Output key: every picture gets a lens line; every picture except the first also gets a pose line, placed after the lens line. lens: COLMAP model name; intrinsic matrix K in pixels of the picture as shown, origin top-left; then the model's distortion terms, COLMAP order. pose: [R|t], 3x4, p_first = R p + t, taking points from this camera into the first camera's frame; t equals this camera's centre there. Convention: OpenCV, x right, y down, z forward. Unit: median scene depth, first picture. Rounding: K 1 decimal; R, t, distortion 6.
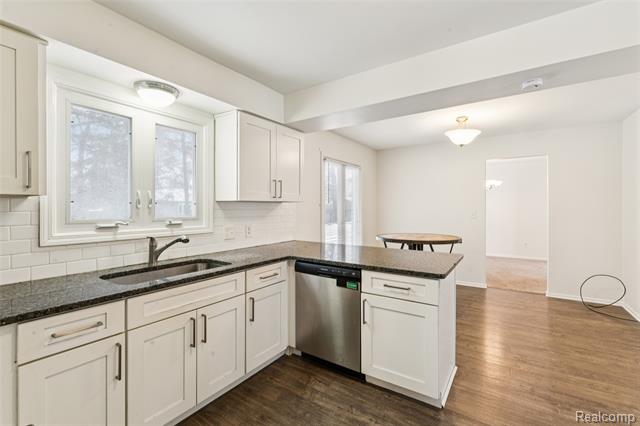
lens RADIAL K [[286.6, 0, 319.8], [0, 286.6, 206.6], [0, 0, 1]] dist [0.000165, -0.000129]
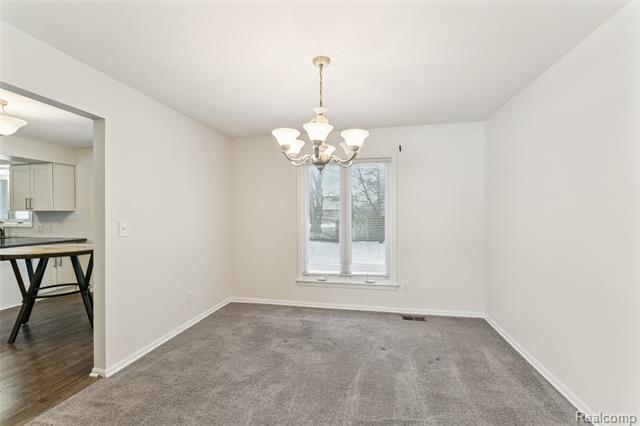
lens RADIAL K [[272.9, 0, 317.6], [0, 272.9, 219.7], [0, 0, 1]] dist [-0.002306, -0.000391]
pose [[0.374717, 0.024274, -0.926821, 2.008170], [0.002611, 0.999626, 0.027236, -0.008762], [0.927135, -0.012625, 0.374514, 2.025561]]
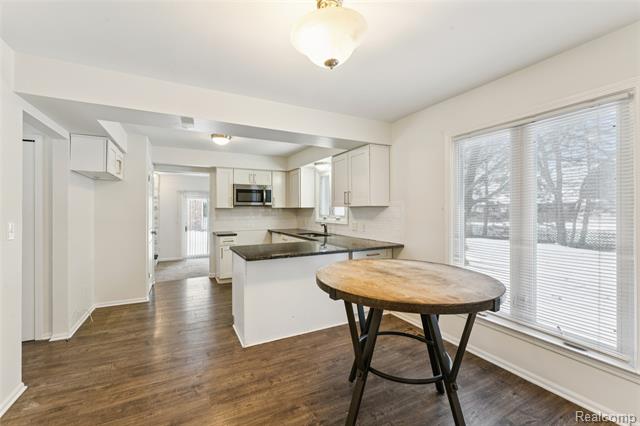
lens RADIAL K [[272.1, 0, 318.1], [0, 272.1, 209.0], [0, 0, 1]] dist [-0.002178, -0.000114]
pose [[-0.479252, 0.002403, -0.877674, 1.137343], [0.006124, 0.999981, -0.000606, -0.007954], [0.877656, -0.005665, -0.479257, 1.571518]]
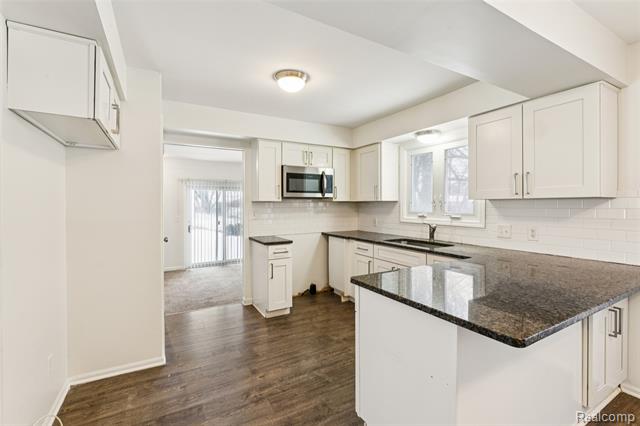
lens RADIAL K [[286.6, 0, 319.8], [0, 286.6, 206.6], [0, 0, 1]] dist [0.000165, -0.000129]
pose [[-0.442763, 0.010561, -0.896577, 0.865681], [0.004395, 0.999944, 0.009608, -0.006504], [0.896628, 0.000314, -0.442784, 0.876975]]
